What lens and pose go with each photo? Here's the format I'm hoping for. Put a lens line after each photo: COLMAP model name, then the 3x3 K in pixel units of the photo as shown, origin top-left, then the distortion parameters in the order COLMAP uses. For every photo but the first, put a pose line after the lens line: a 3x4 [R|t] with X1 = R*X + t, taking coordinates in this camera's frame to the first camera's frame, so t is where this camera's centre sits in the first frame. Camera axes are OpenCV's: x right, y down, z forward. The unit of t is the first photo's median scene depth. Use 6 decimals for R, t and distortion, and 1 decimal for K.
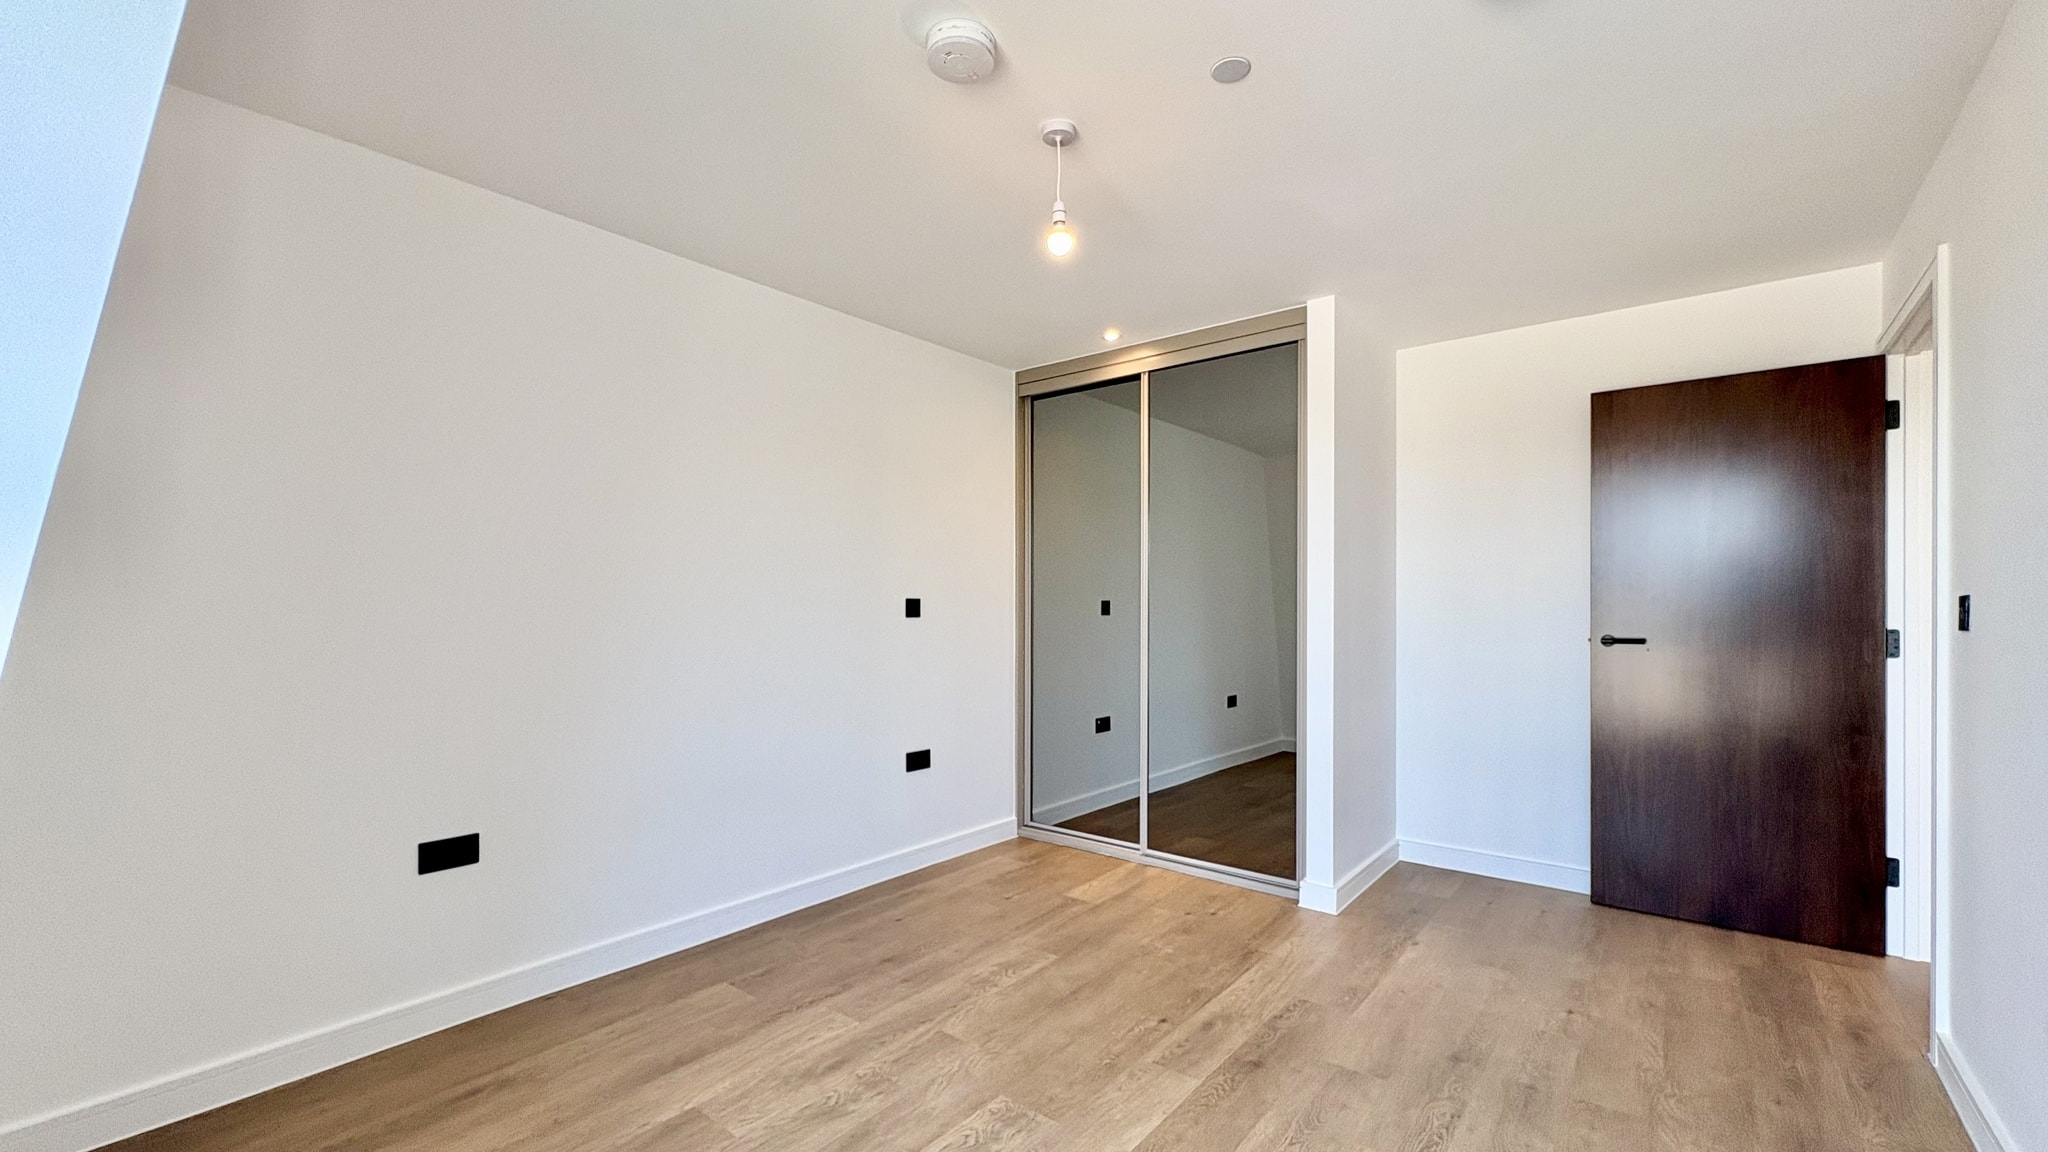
lens RADIAL K [[835.0, 0, 1024.5], [0, 835.0, 592.1], [0, 0, 1]] dist [-0.001250, 0.001525]
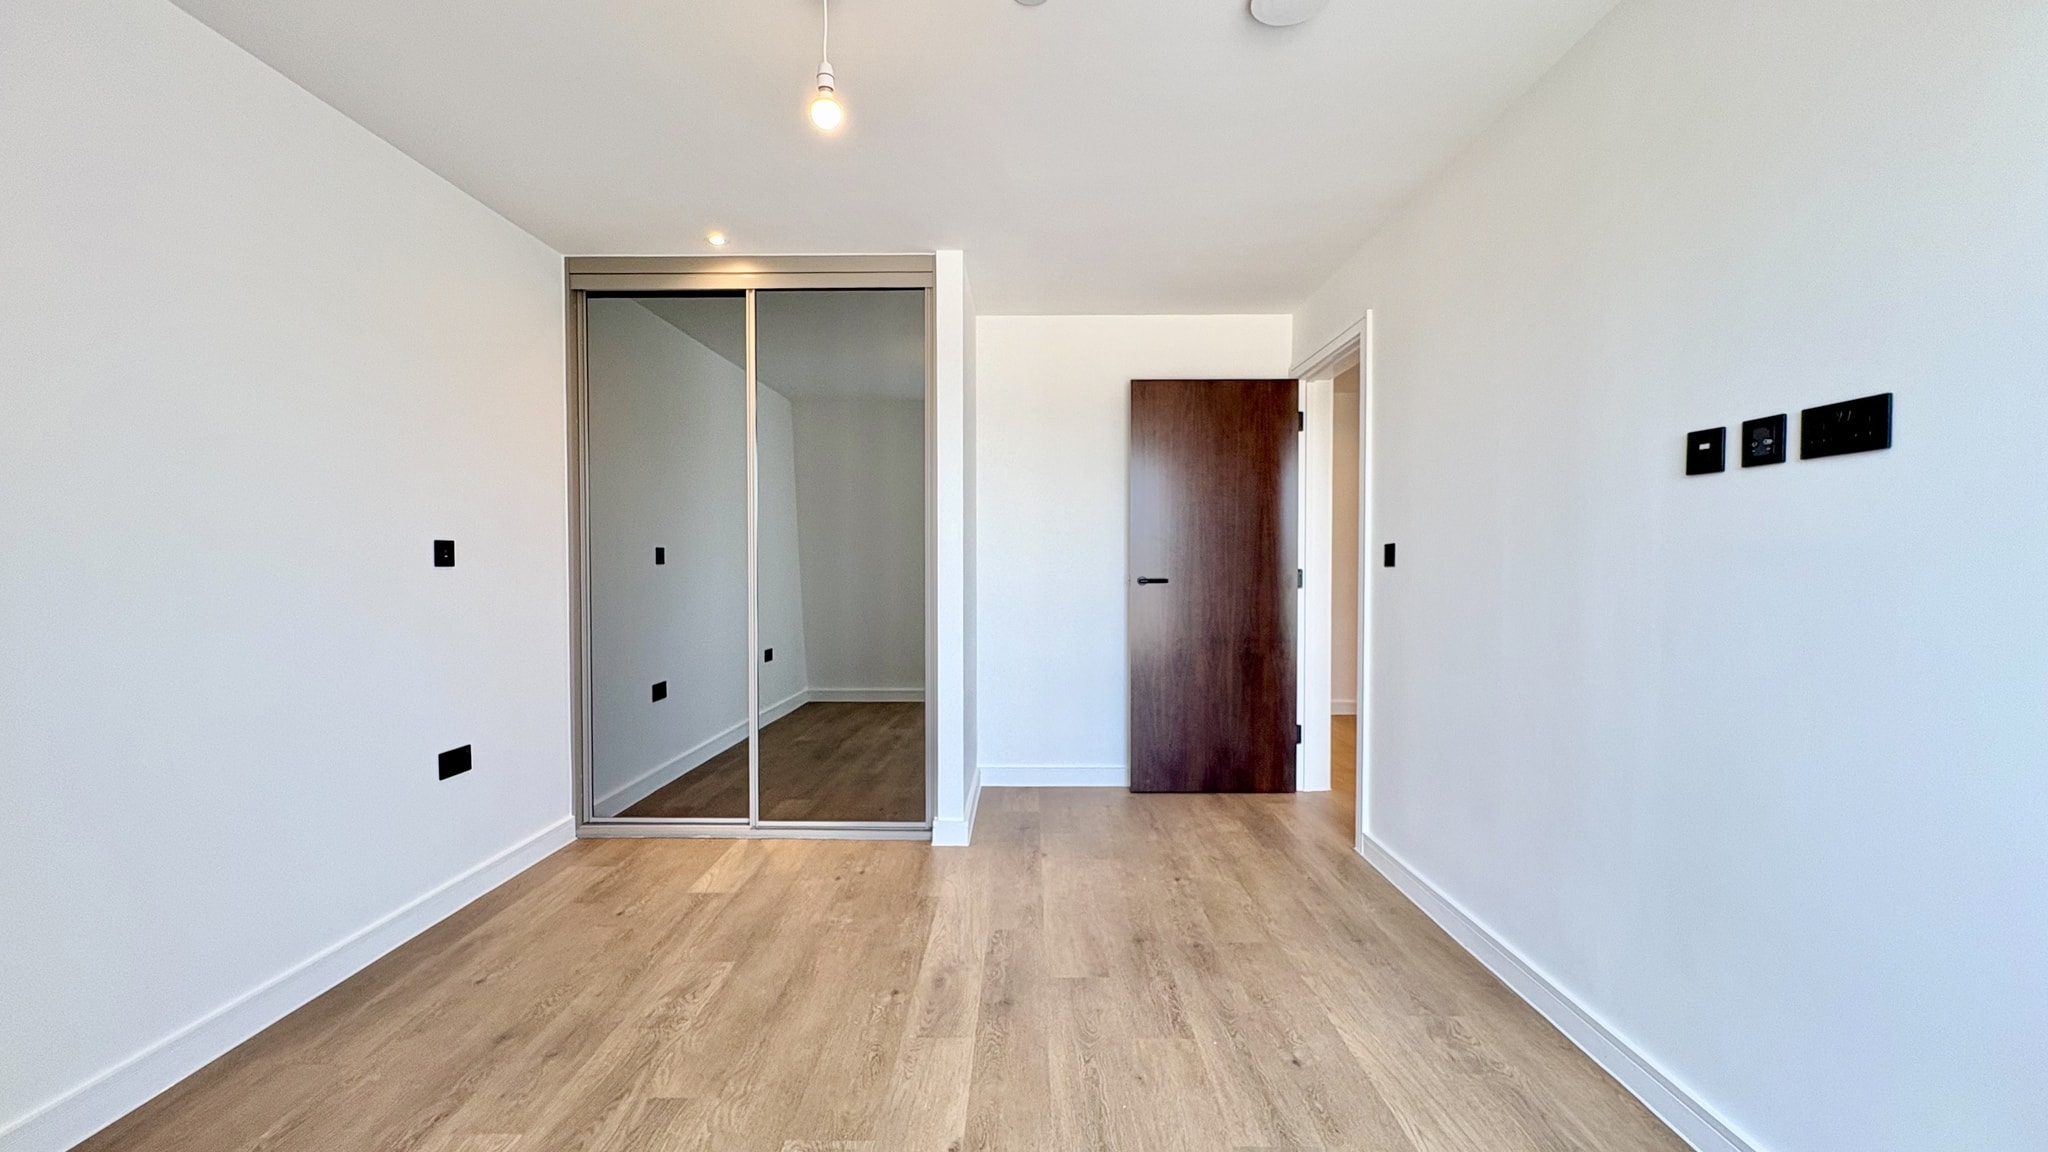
lens RADIAL K [[835.0, 0, 1018.5], [0, 835.0, 565.9], [0, 0, 1]] dist [-0.001250, 0.001525]
pose [[0.782884, -0.006044, 0.622138, -0.242770], [-0.008584, 0.999753, 0.020514, 0.013446], [-0.622108, -0.021401, 0.782639, 0.155587]]
